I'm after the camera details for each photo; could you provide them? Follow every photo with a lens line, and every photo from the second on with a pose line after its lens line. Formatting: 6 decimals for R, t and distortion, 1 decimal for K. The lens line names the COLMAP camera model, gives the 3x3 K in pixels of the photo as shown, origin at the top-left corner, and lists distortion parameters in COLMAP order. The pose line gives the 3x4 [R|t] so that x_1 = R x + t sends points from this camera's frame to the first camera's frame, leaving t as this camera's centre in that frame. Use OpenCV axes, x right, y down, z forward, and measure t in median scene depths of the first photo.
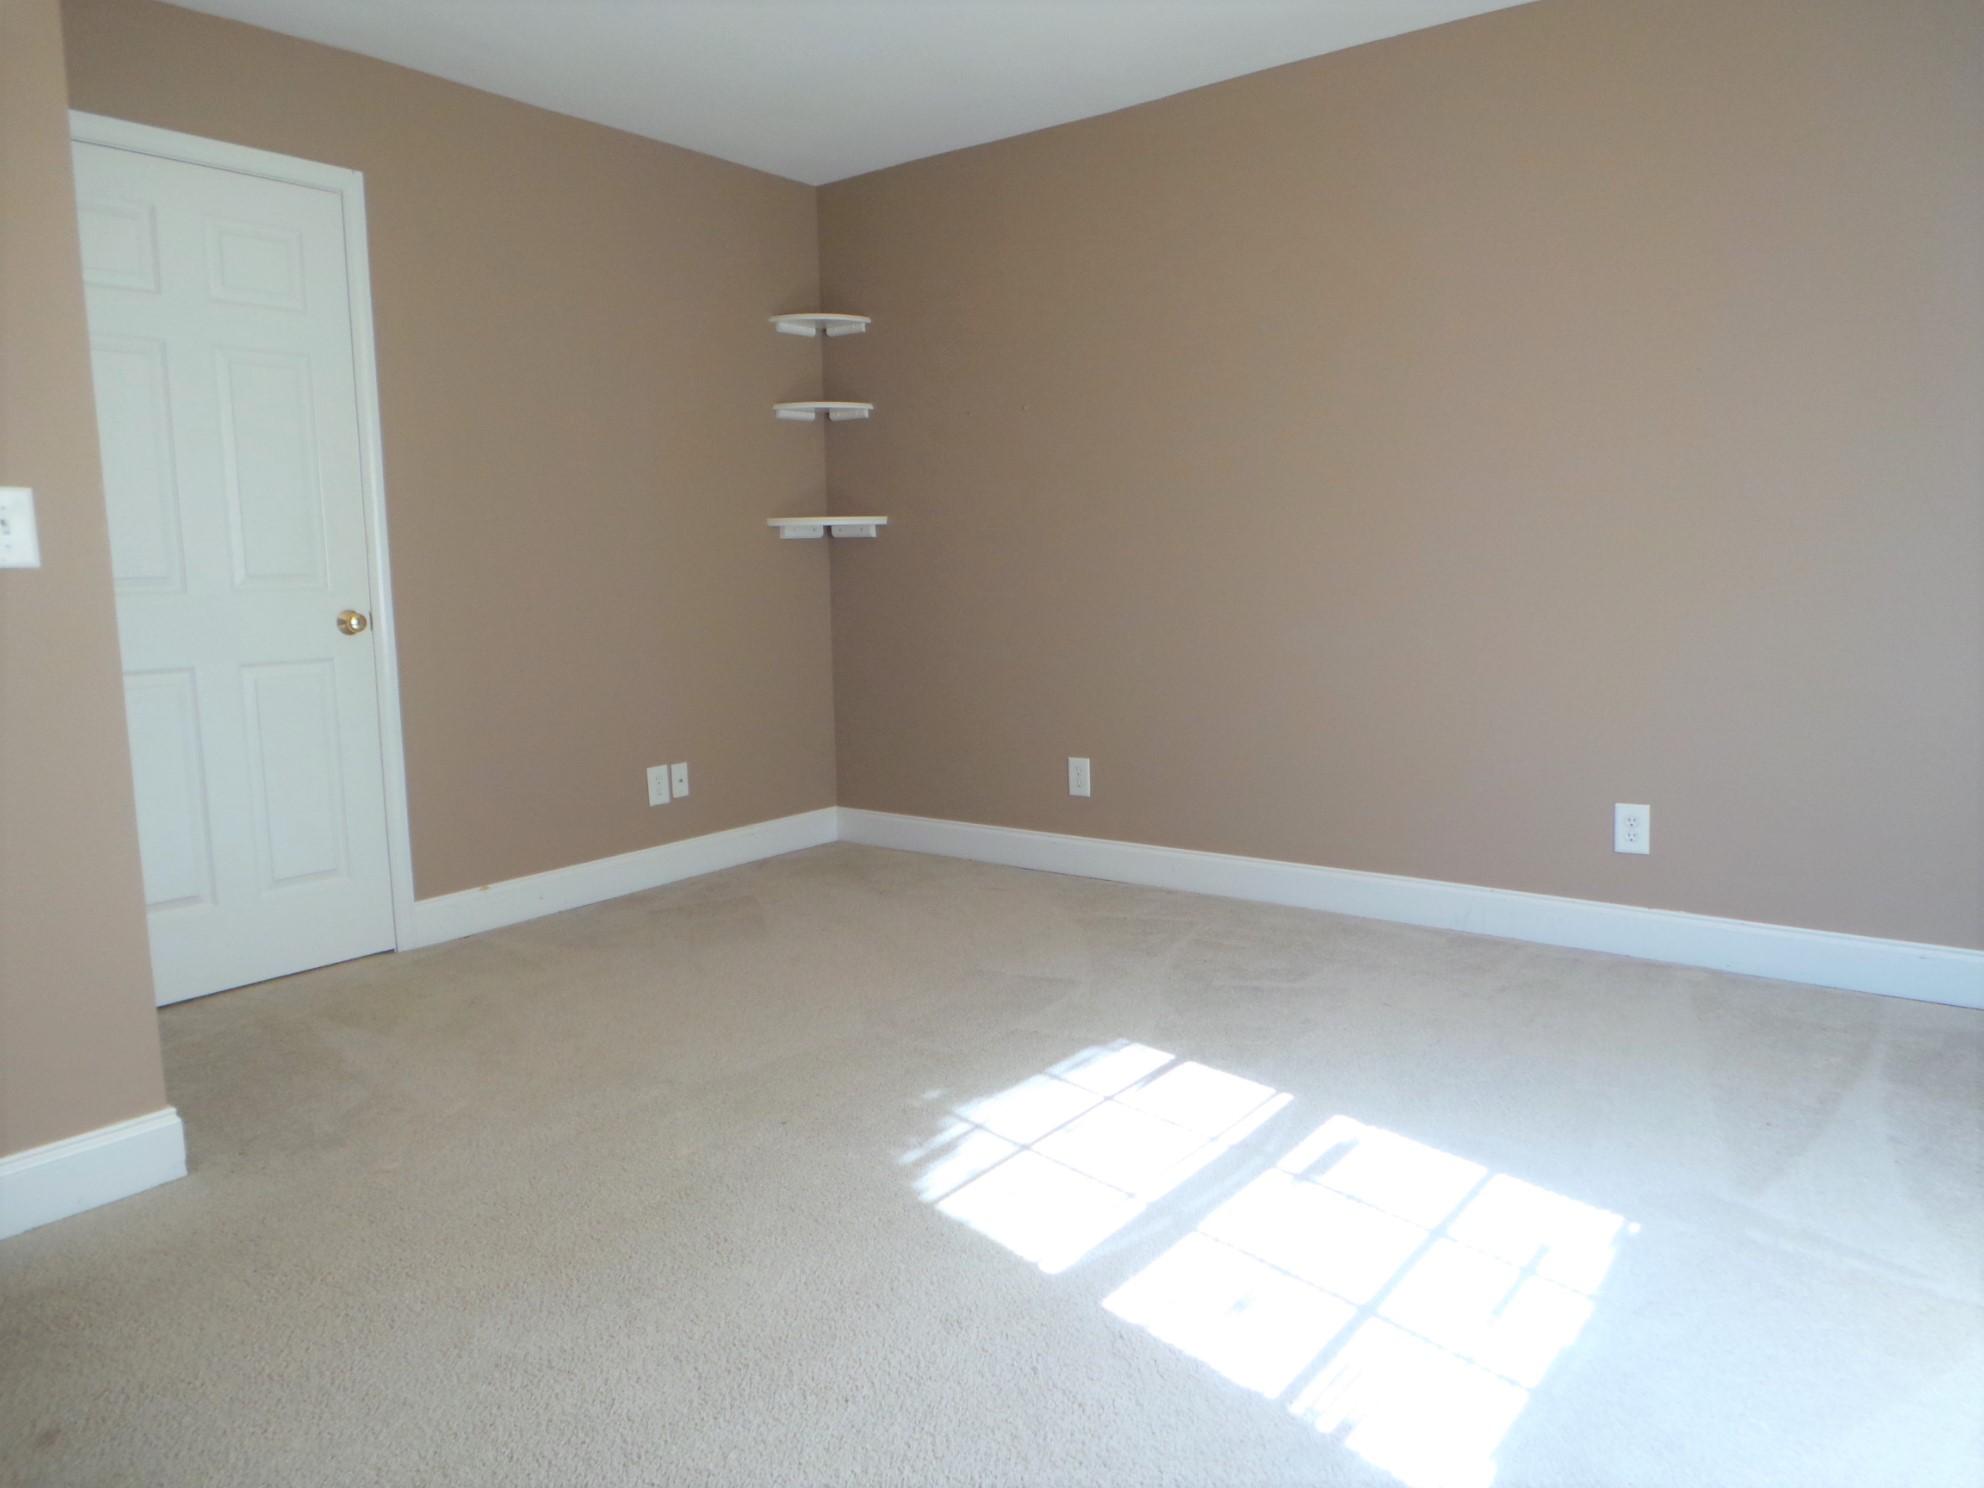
lens RADIAL K [[1349.5, 0, 992.0], [0, 1349.5, 744.0], [0, 0, 1]] dist [0.000147, 0.004609]
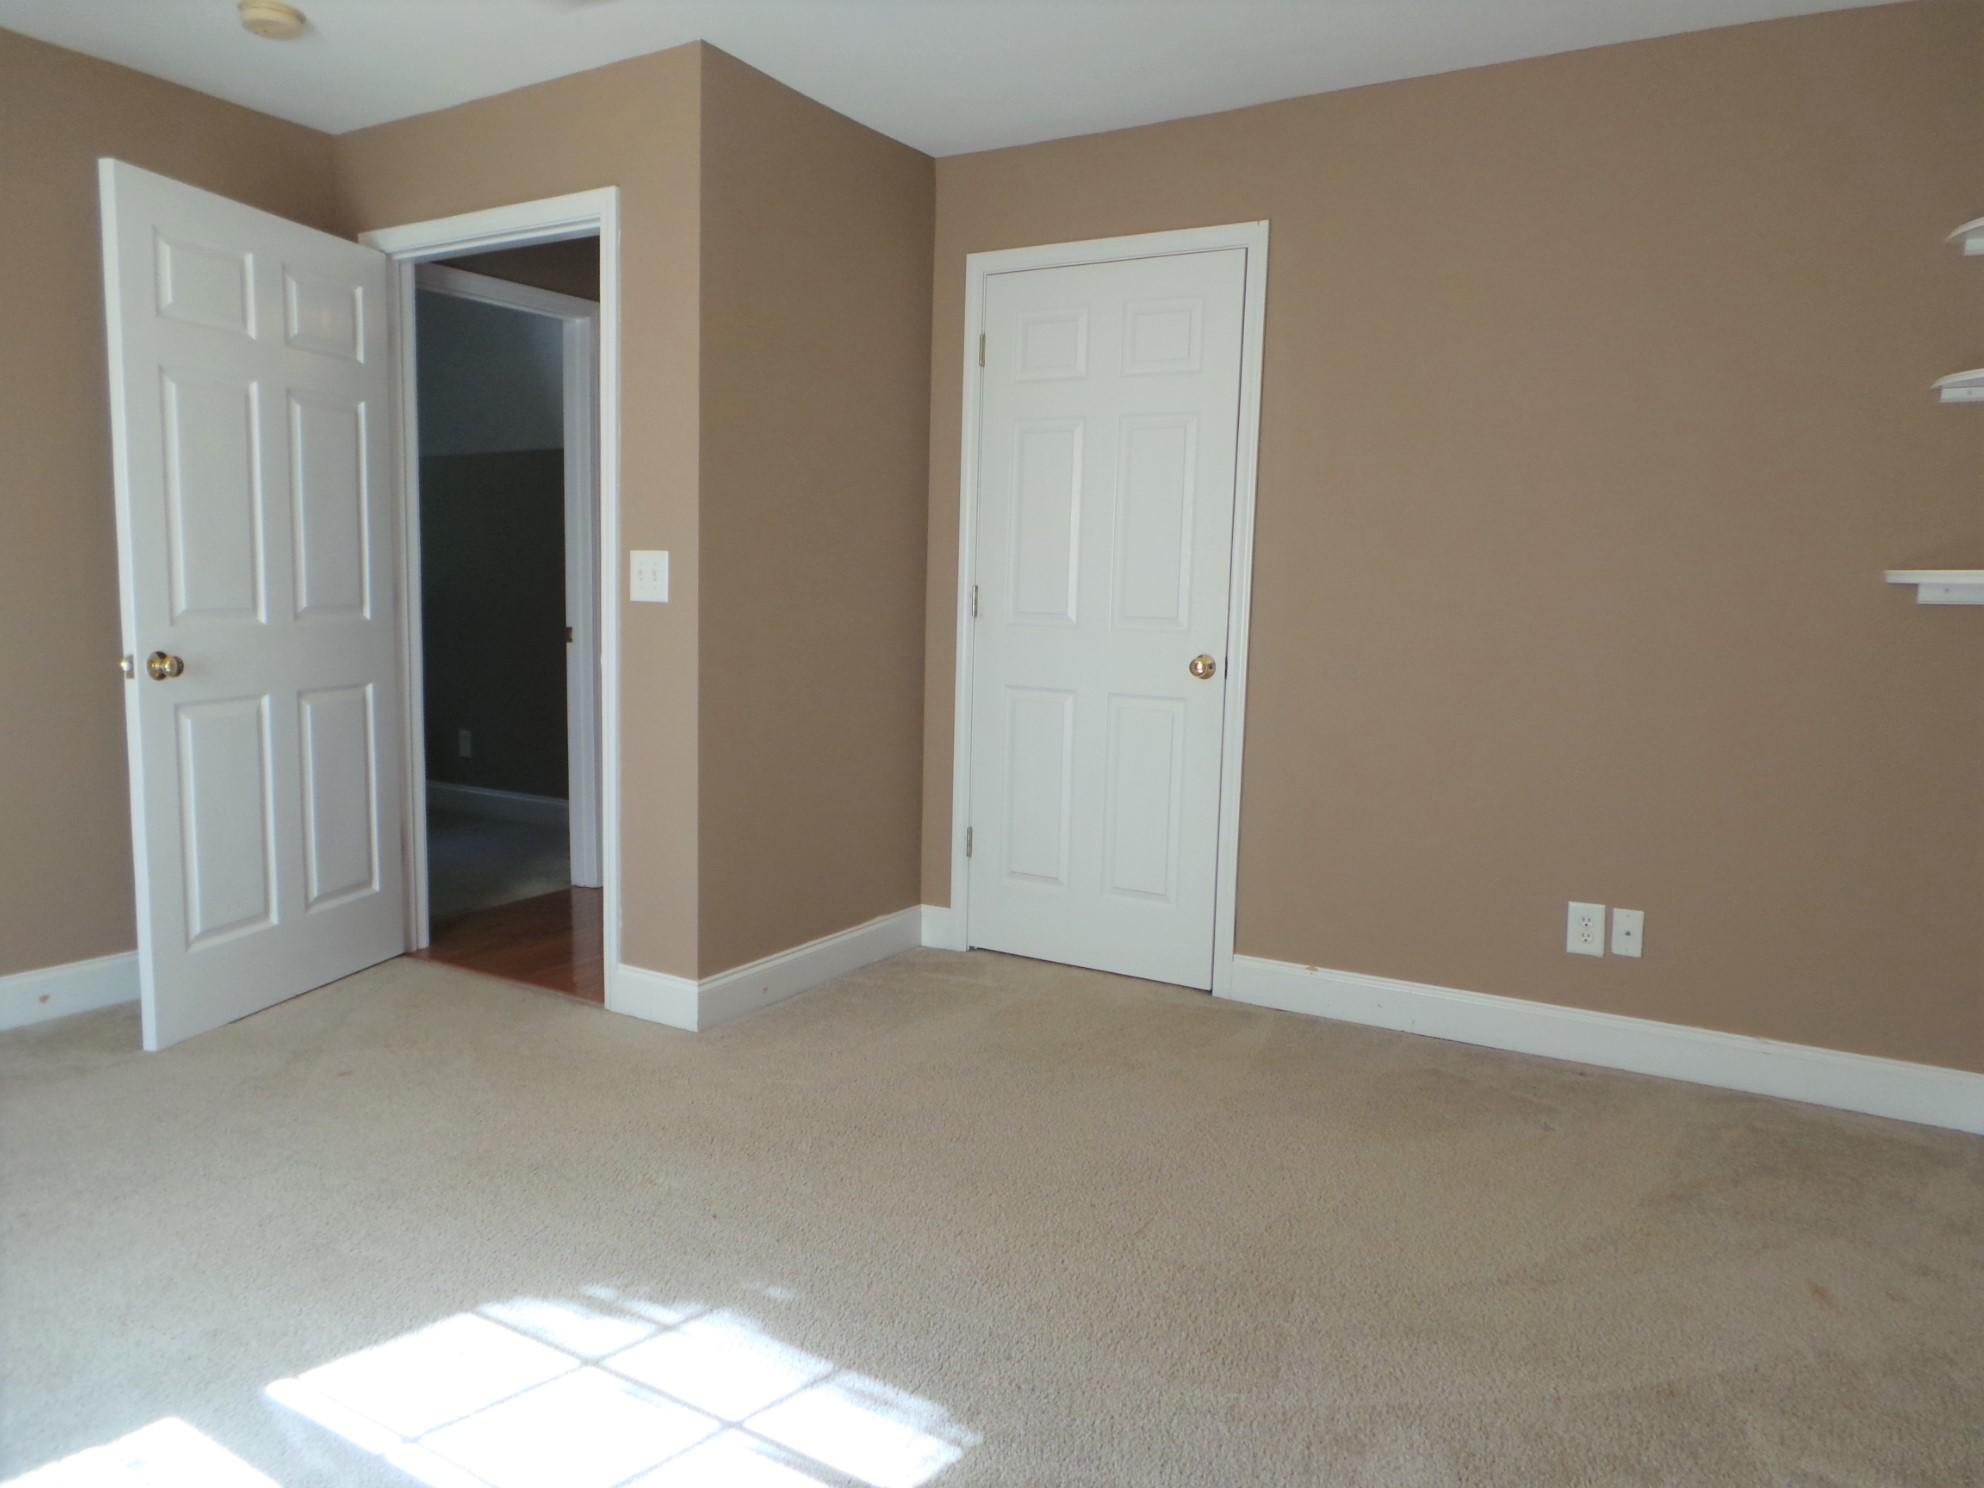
lens RADIAL K [[1349.5, 0, 992.0], [0, 1349.5, 744.0], [0, 0, 1]] dist [0.000147, 0.004609]
pose [[0.127649, 0.146223, -0.980981, 0.527276], [-0.159353, 0.979247, 0.125229, -0.136621], [0.978934, 0.140337, 0.148301, 0.699866]]
